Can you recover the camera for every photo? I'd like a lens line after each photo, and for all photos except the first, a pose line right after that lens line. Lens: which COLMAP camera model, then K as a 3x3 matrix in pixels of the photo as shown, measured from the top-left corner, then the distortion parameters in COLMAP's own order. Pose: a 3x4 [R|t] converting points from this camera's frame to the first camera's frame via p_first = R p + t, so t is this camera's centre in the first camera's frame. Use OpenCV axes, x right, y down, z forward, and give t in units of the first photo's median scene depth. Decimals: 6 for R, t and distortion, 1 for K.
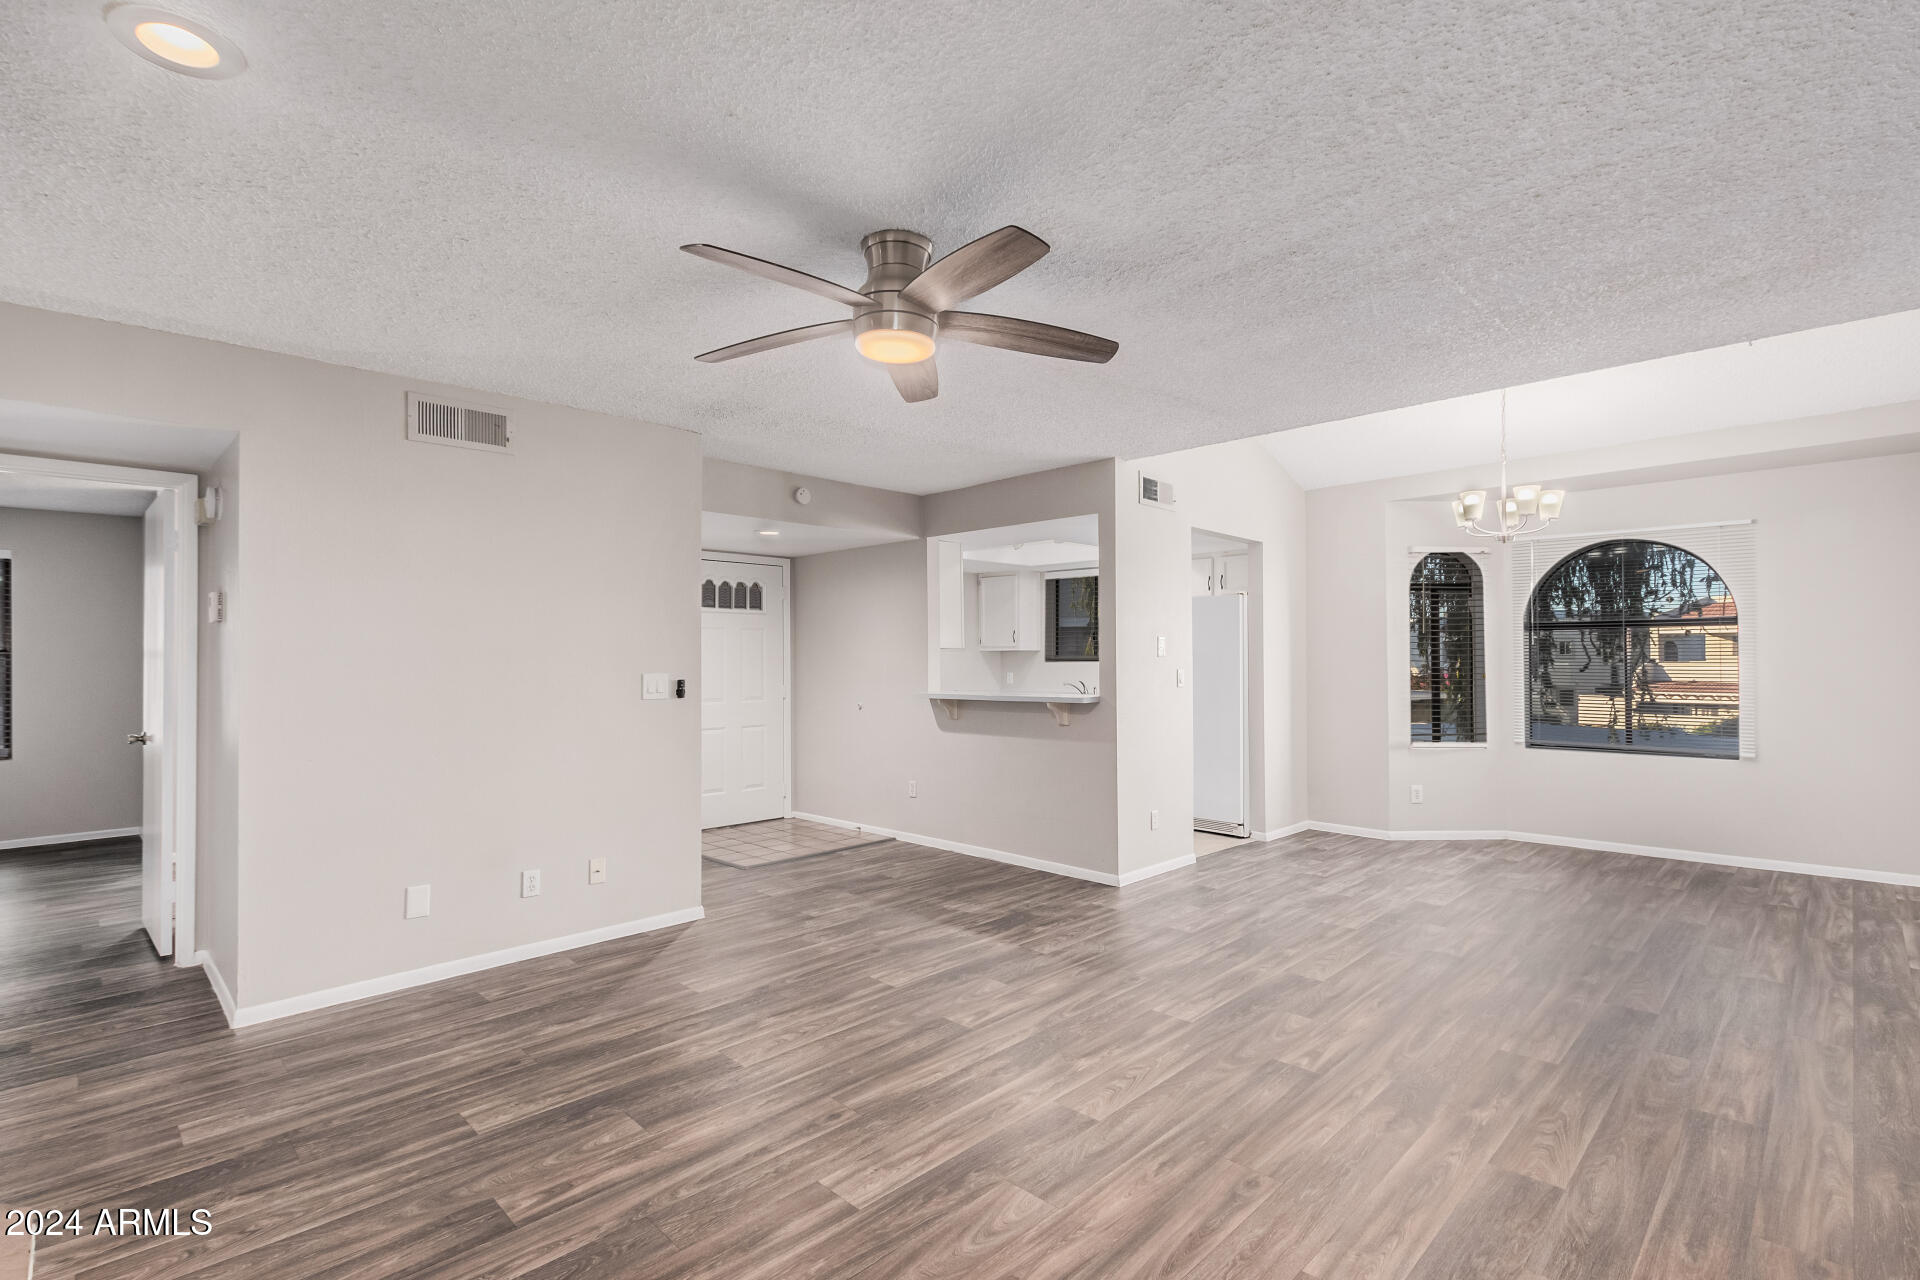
lens RADIAL K [[895.2, 0, 990.0], [0, 895.2, 637.2], [0, 0, 1]] dist [0.008933, -0.003025]
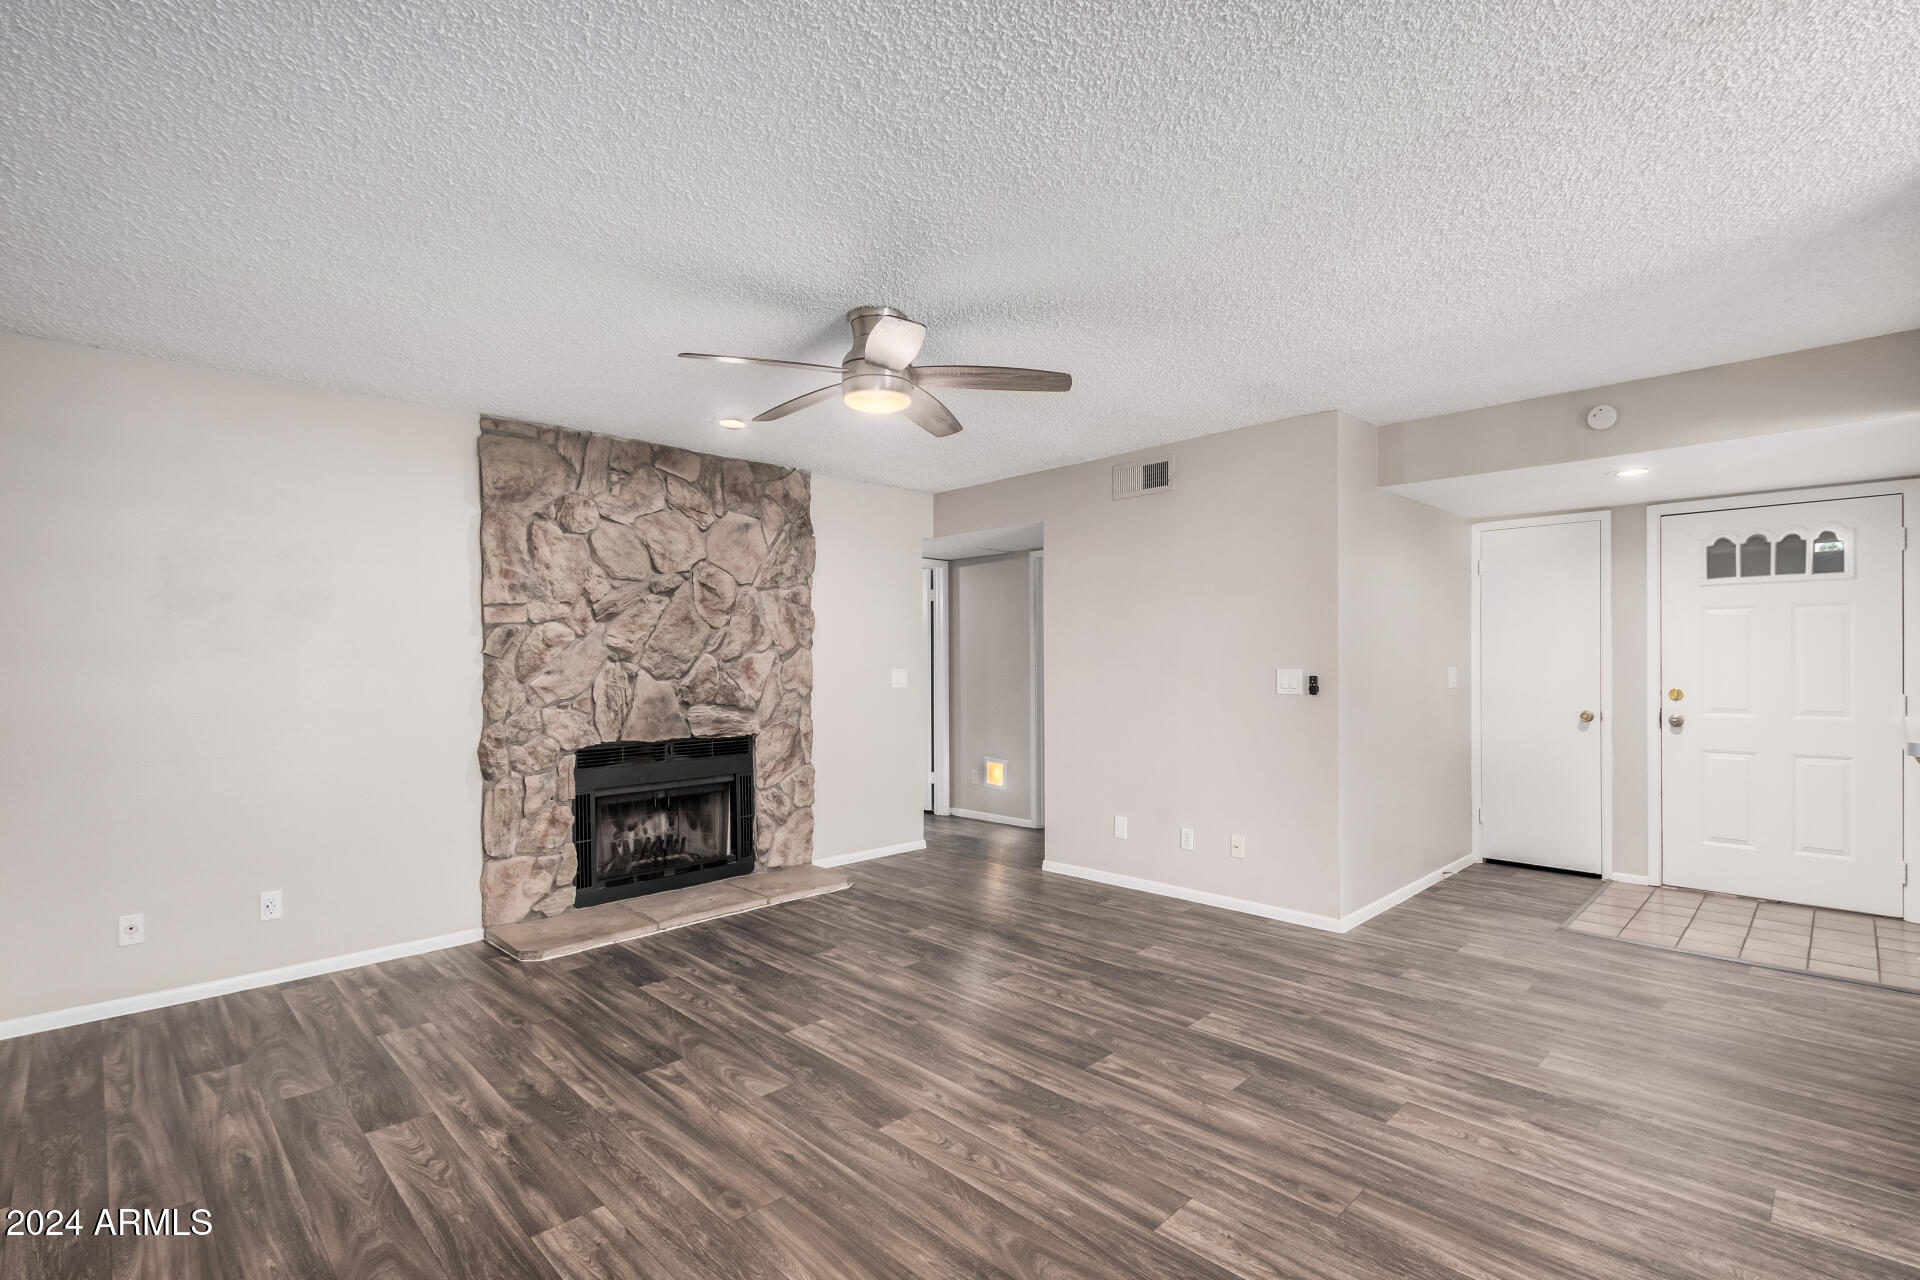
lens RADIAL K [[895.2, 0, 958.8], [0, 895.2, 668.7], [0, 0, 1]] dist [0.008933, -0.003025]
pose [[-0.039753, 0.015748, -0.999085, 0.817674], [0.030947, 0.999416, 0.014522, 0.017169], [0.998730, -0.030341, -0.040217, 0.855560]]
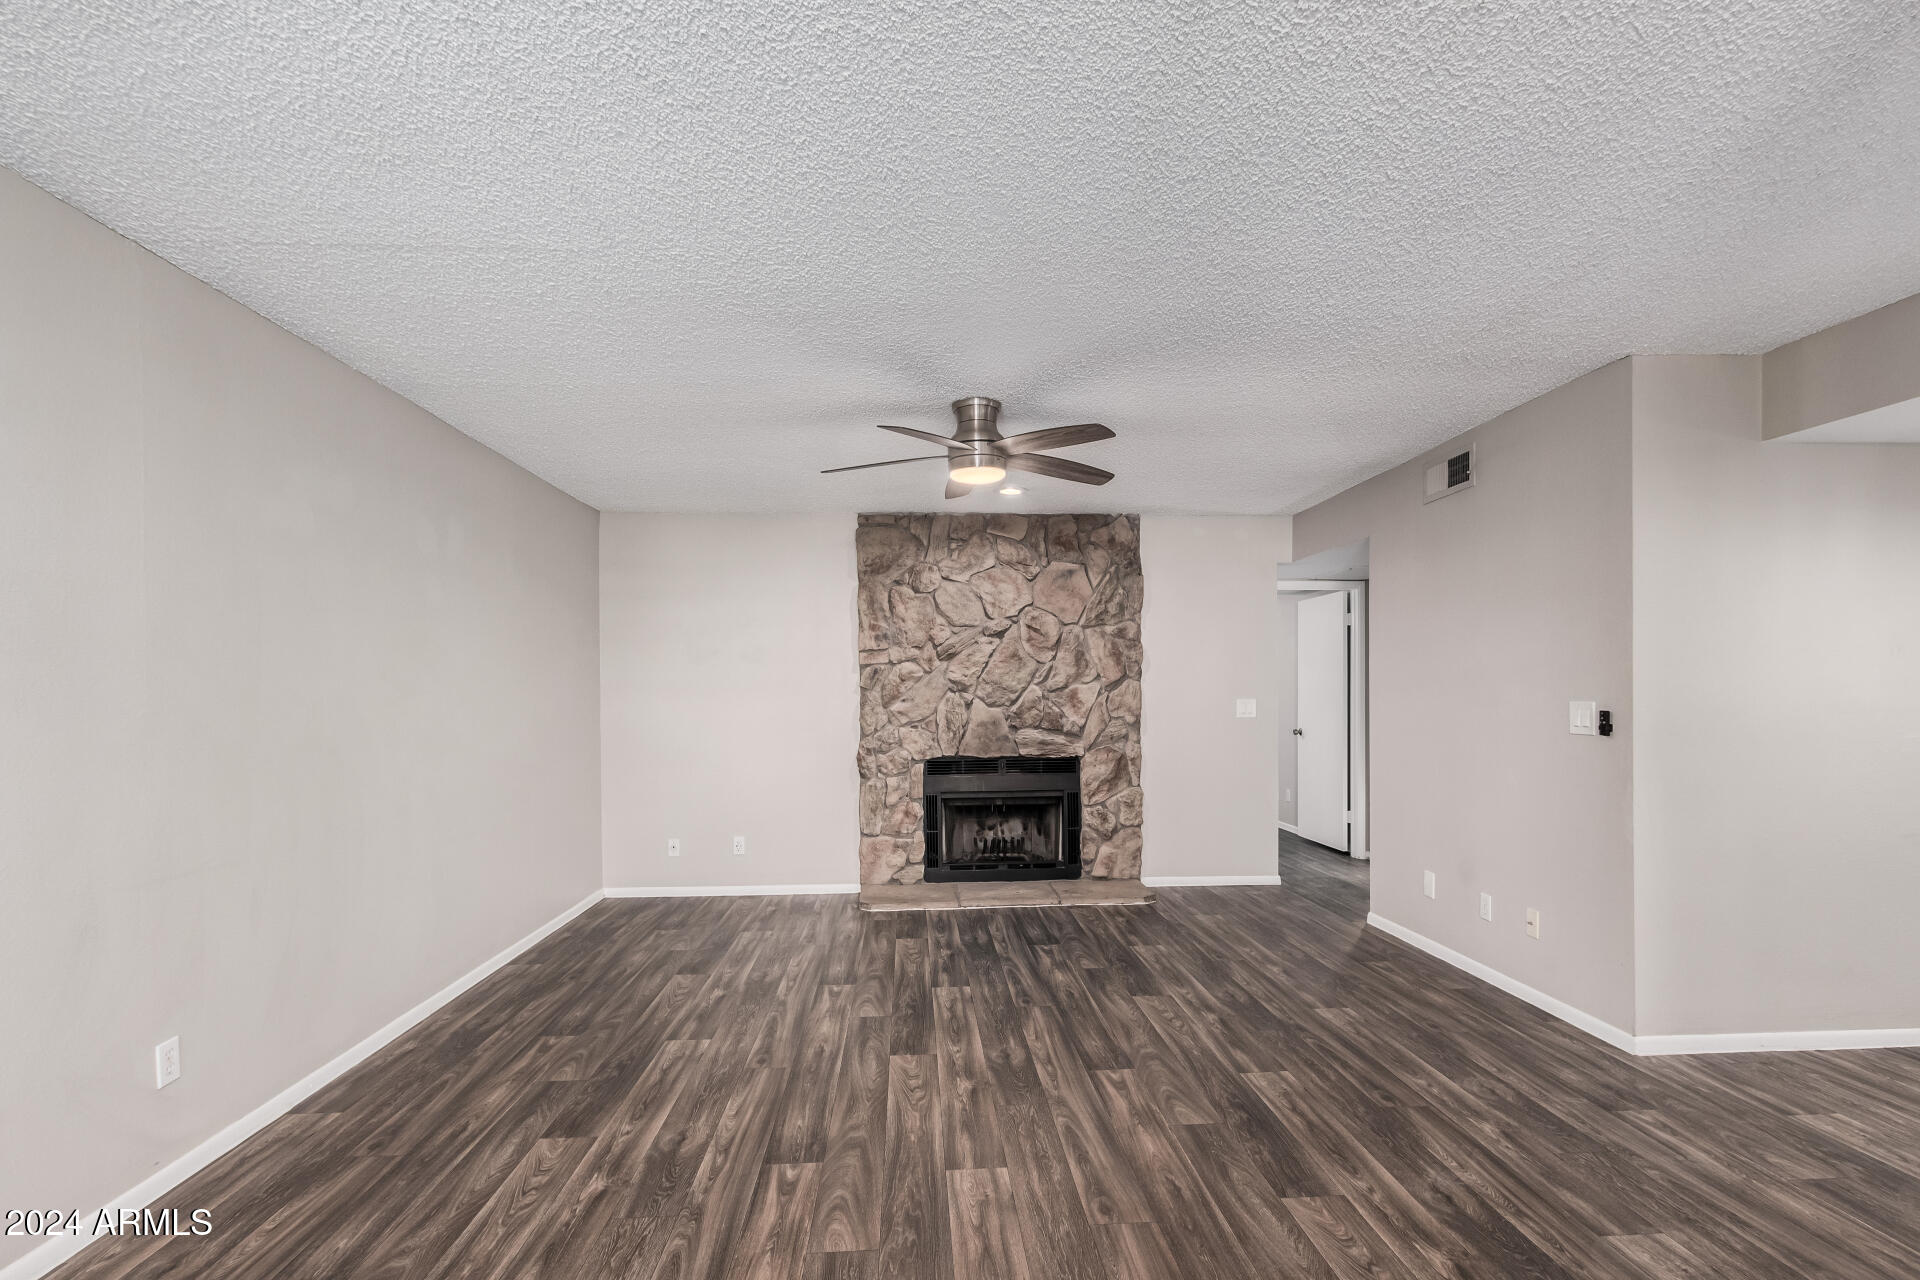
lens RADIAL K [[895.2, 0, 947.3], [0, 895.2, 717.2], [0, 0, 1]] dist [0.008933, -0.003025]
pose [[-0.697009, 0.032348, -0.716333, 0.719738], [0.030253, 0.999419, 0.015694, 0.030752], [0.716424, -0.010732, -0.697582, 1.460003]]
